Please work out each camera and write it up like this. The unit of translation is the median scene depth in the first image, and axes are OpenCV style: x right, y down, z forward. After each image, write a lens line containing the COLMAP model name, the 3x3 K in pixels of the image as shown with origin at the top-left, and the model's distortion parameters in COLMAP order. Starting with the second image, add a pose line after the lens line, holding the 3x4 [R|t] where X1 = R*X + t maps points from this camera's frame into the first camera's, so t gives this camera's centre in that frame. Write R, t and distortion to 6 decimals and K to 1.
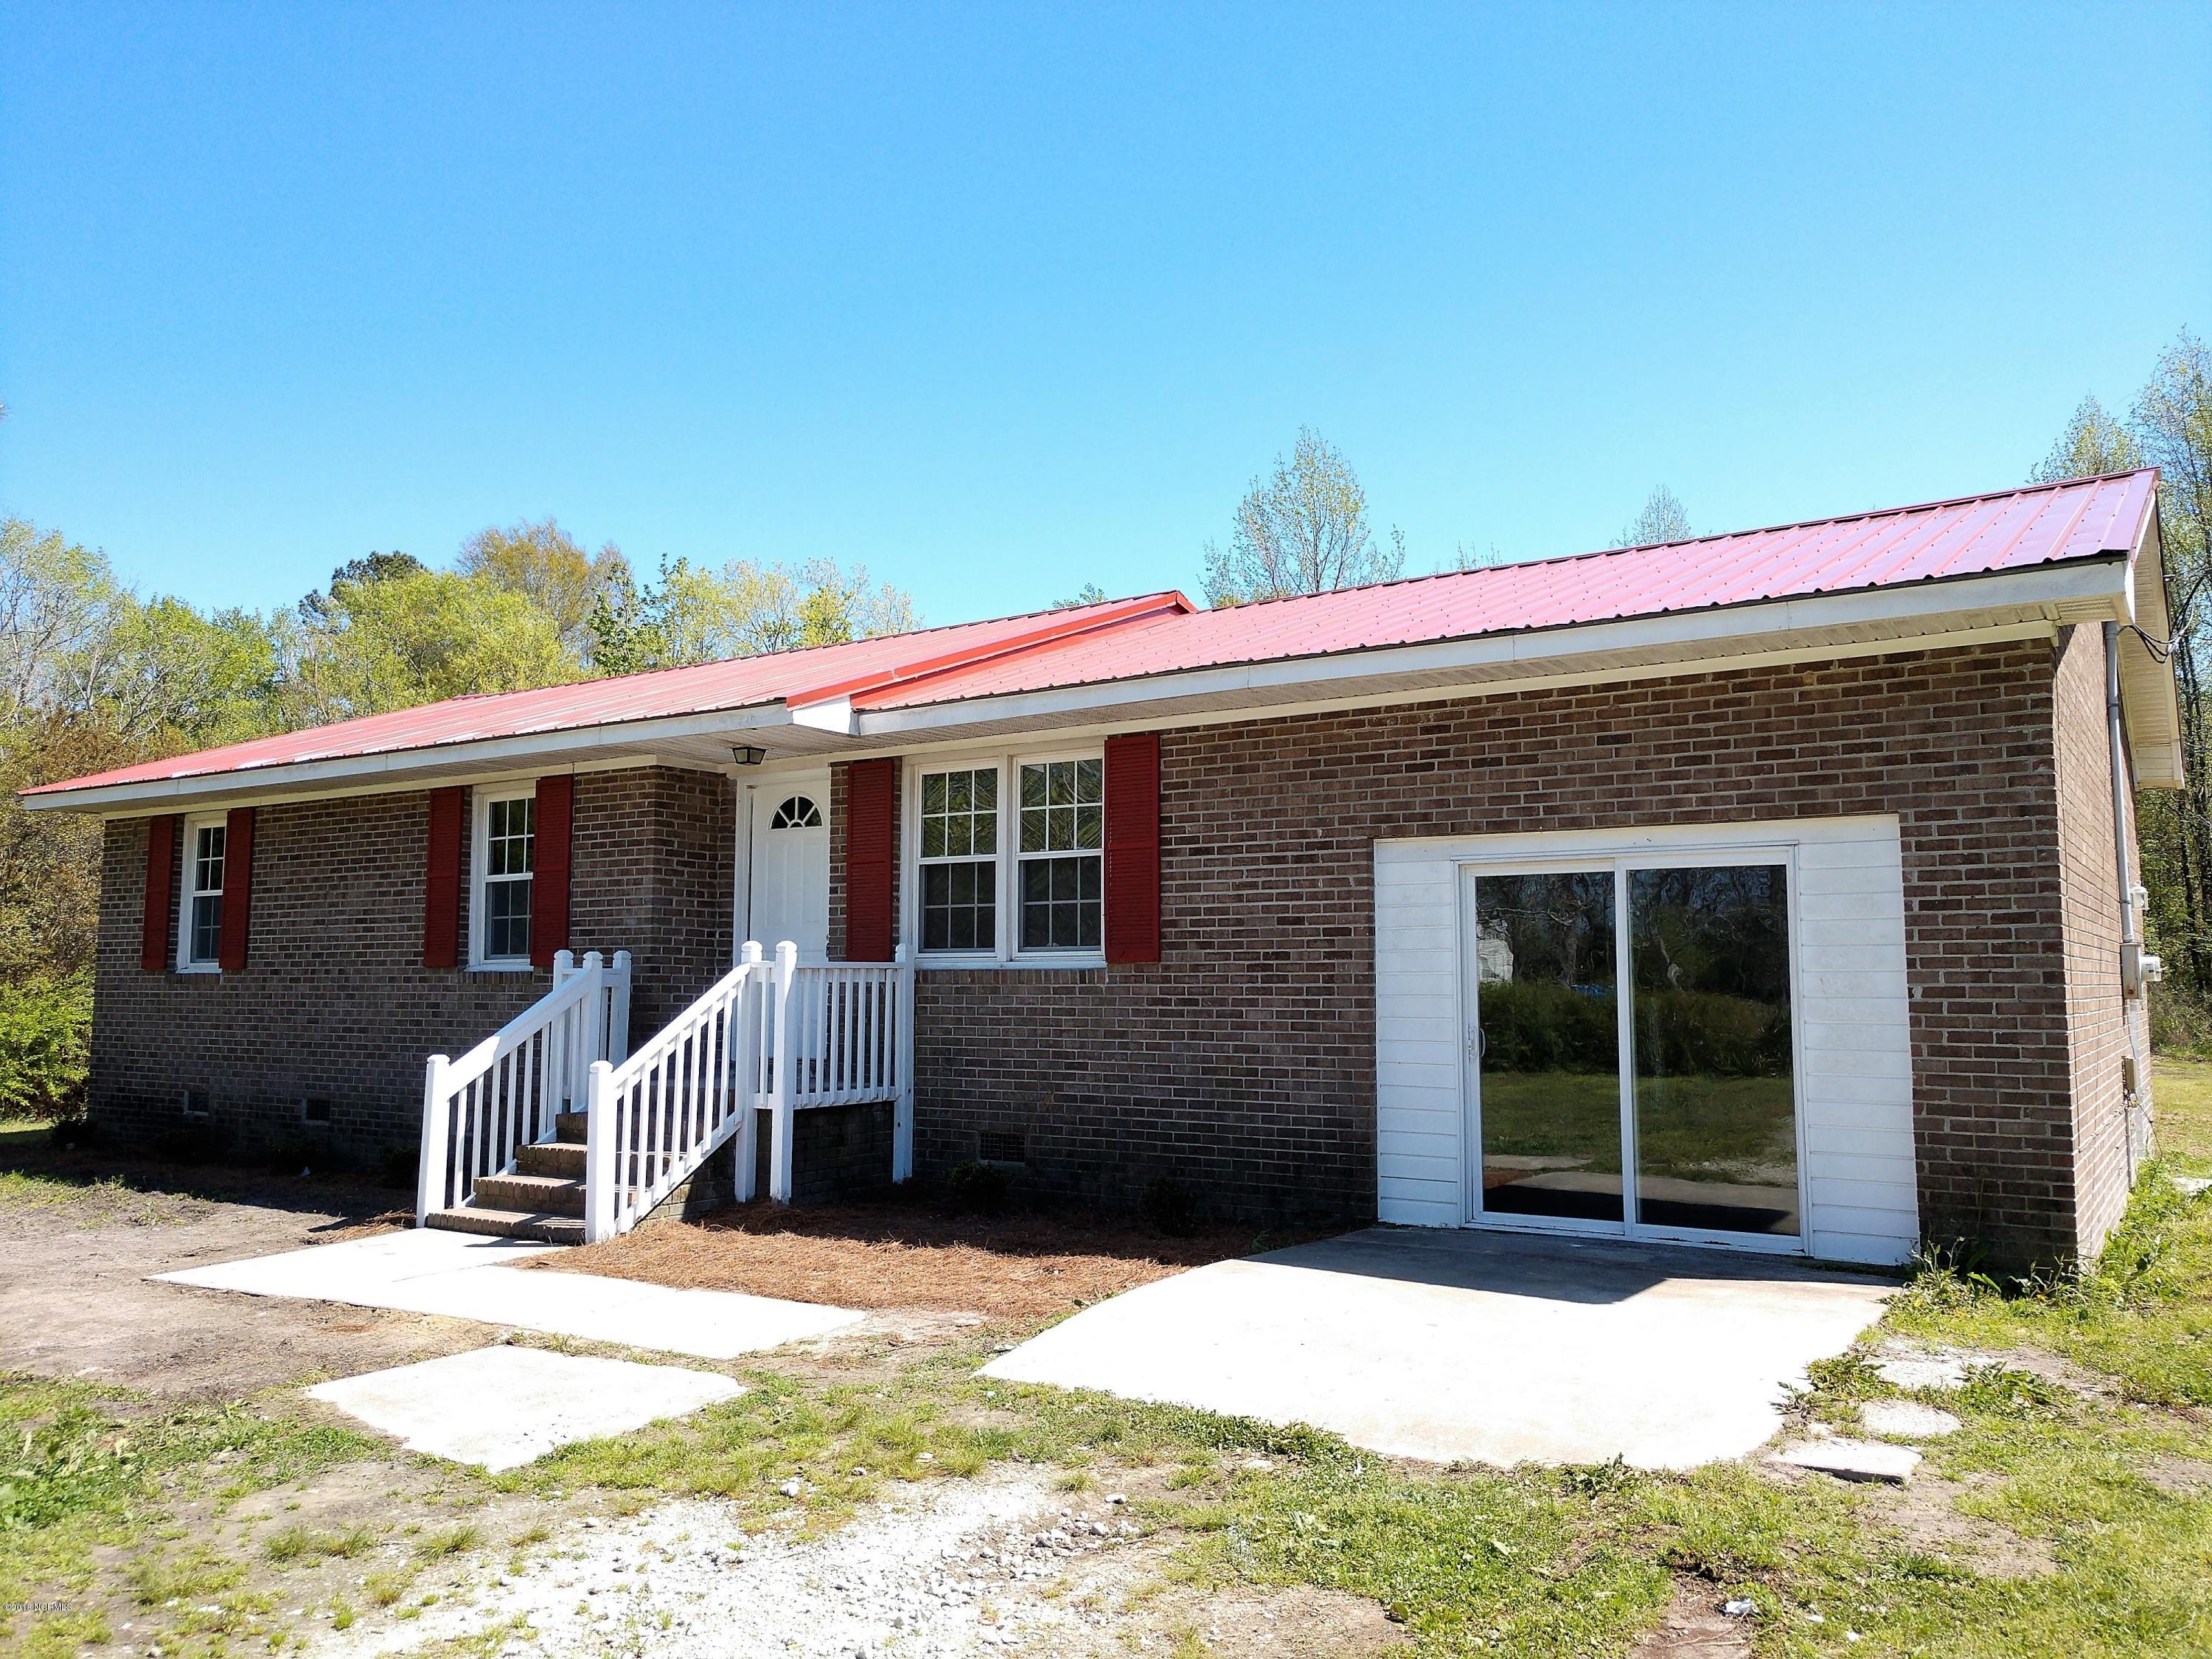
lens RADIAL K [[1679.3, 0, 1106.3], [0, 1679.3, 828.3], [0, 0, 1]] dist [0.013272, 0.001631]
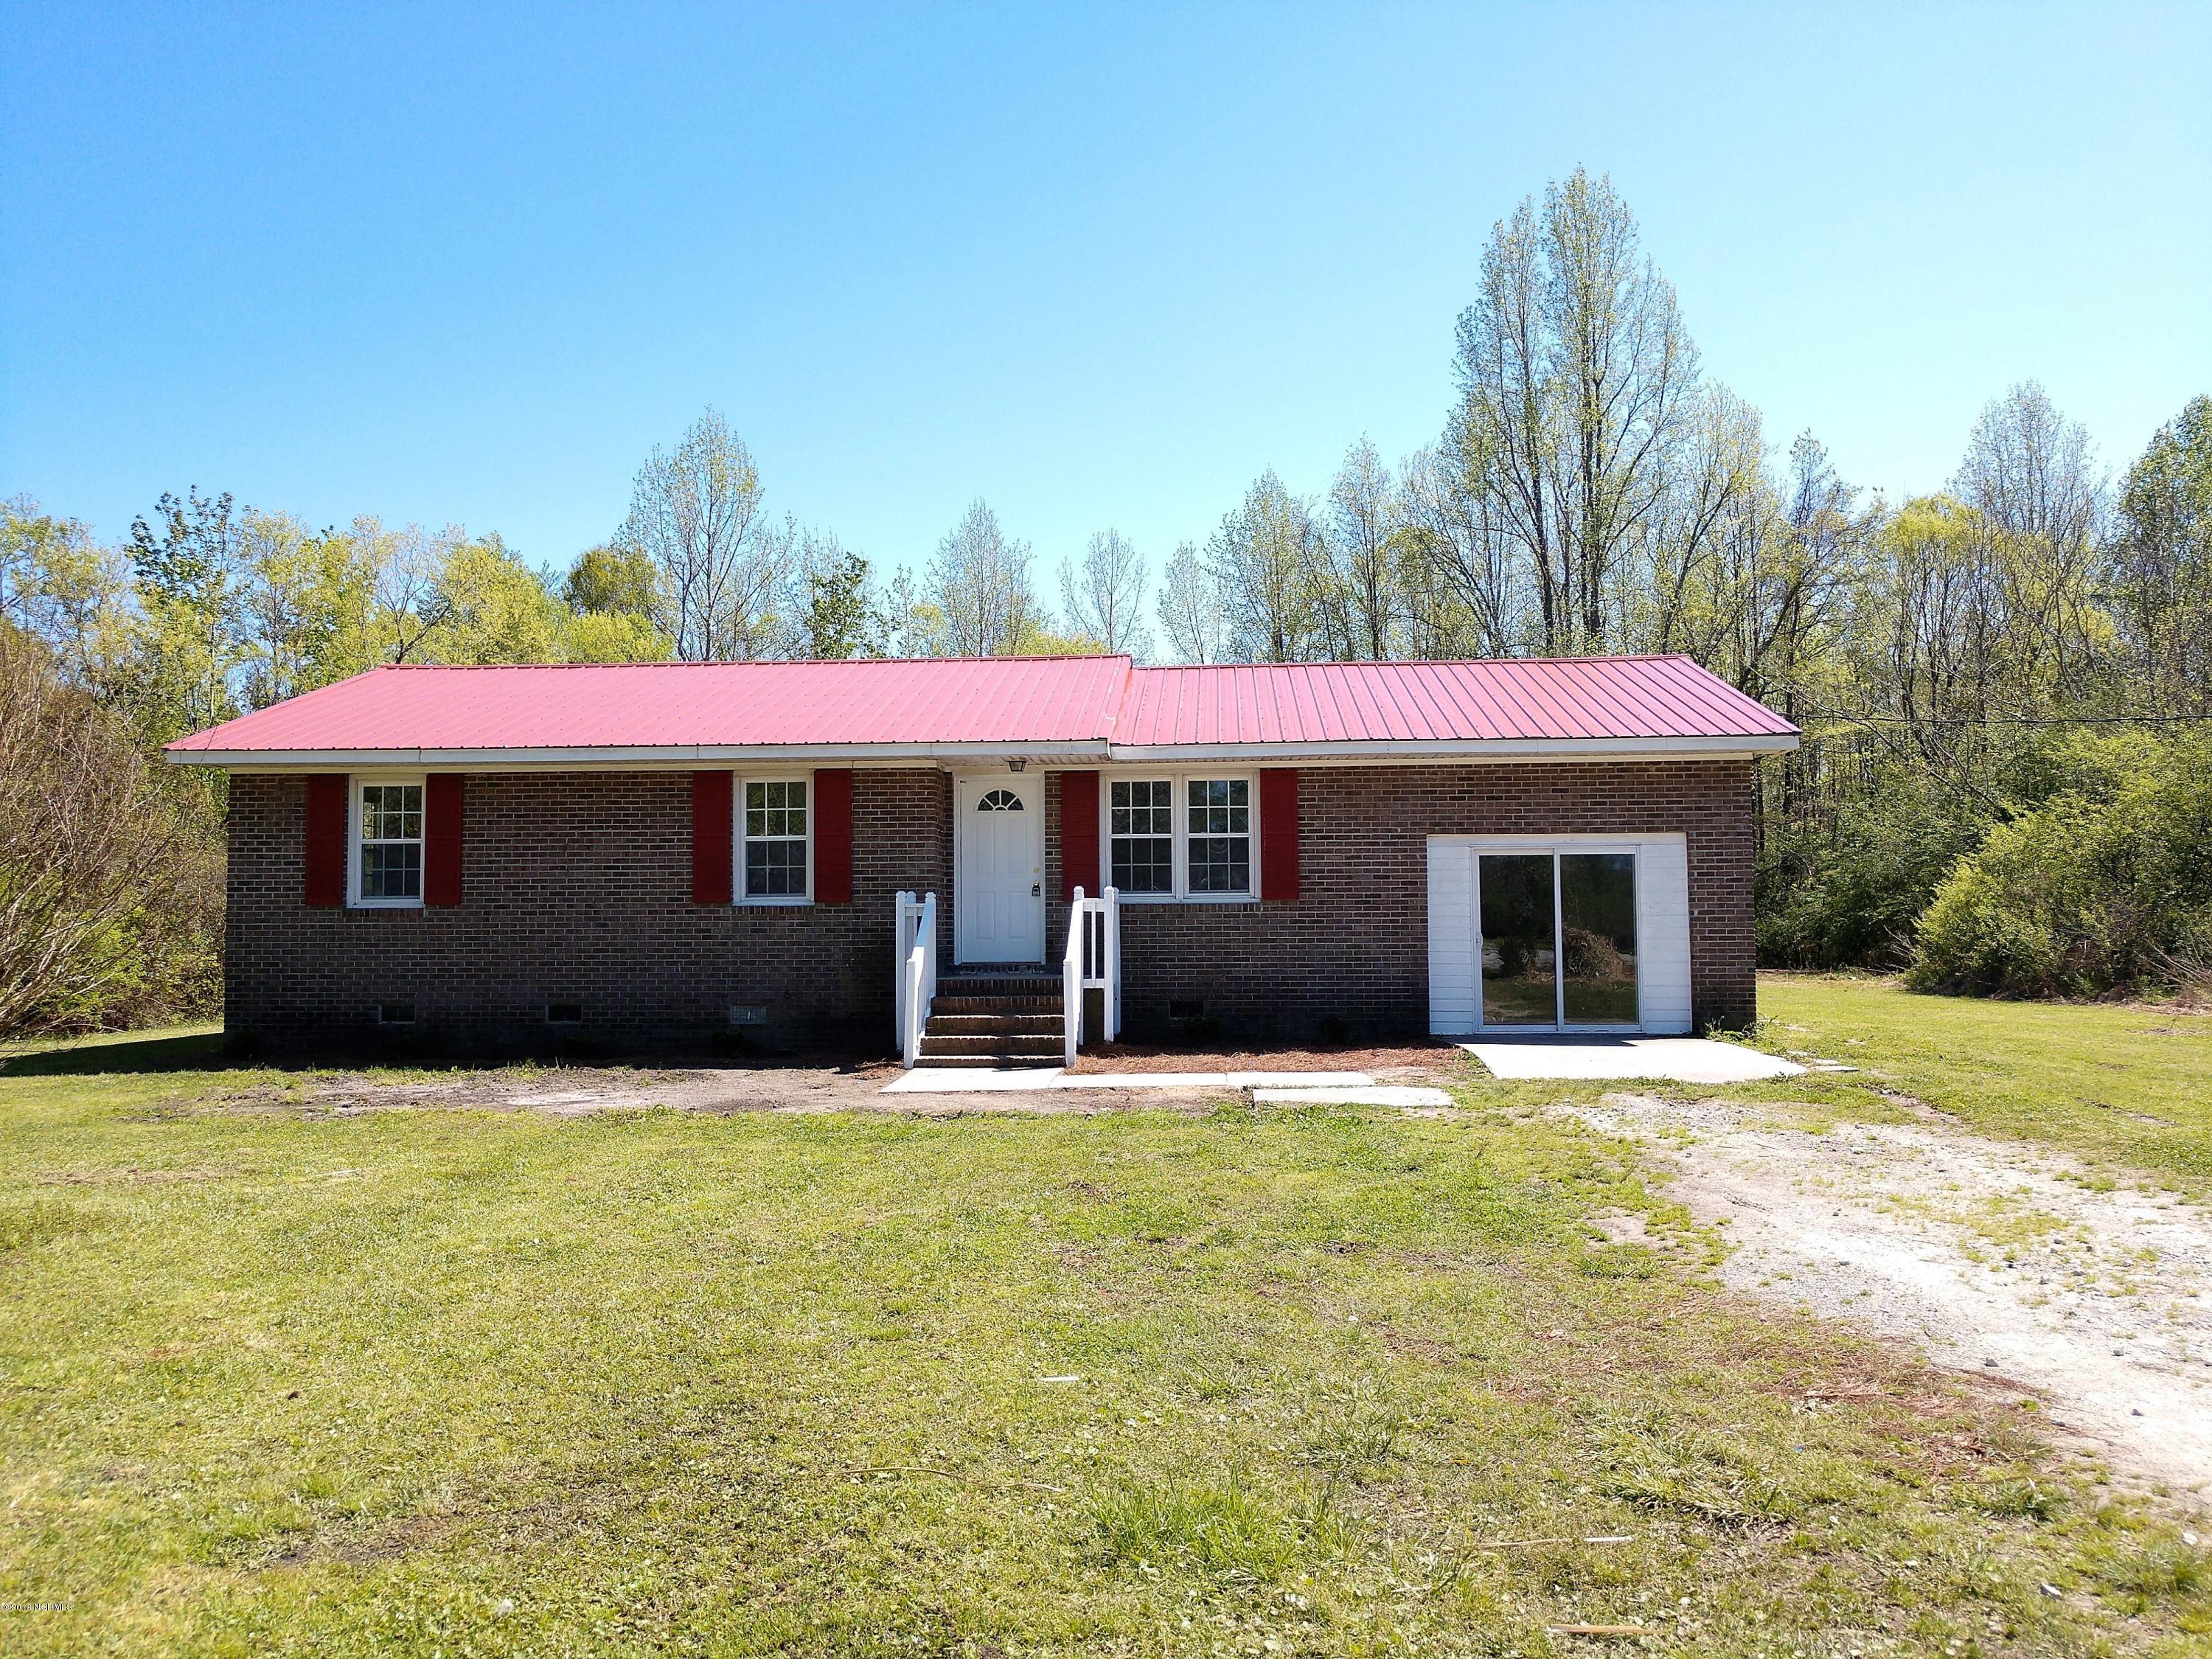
lens RADIAL K [[1679.3, 0, 1106.2], [0, 1679.3, 830.1], [0, 0, 1]] dist [0.013272, 0.001631]
pose [[0.870961, 0.020862, 0.490908, -0.952123], [-0.038980, 0.998883, 0.026710, -0.030633], [-0.489803, -0.042399, 0.870802, -0.413118]]
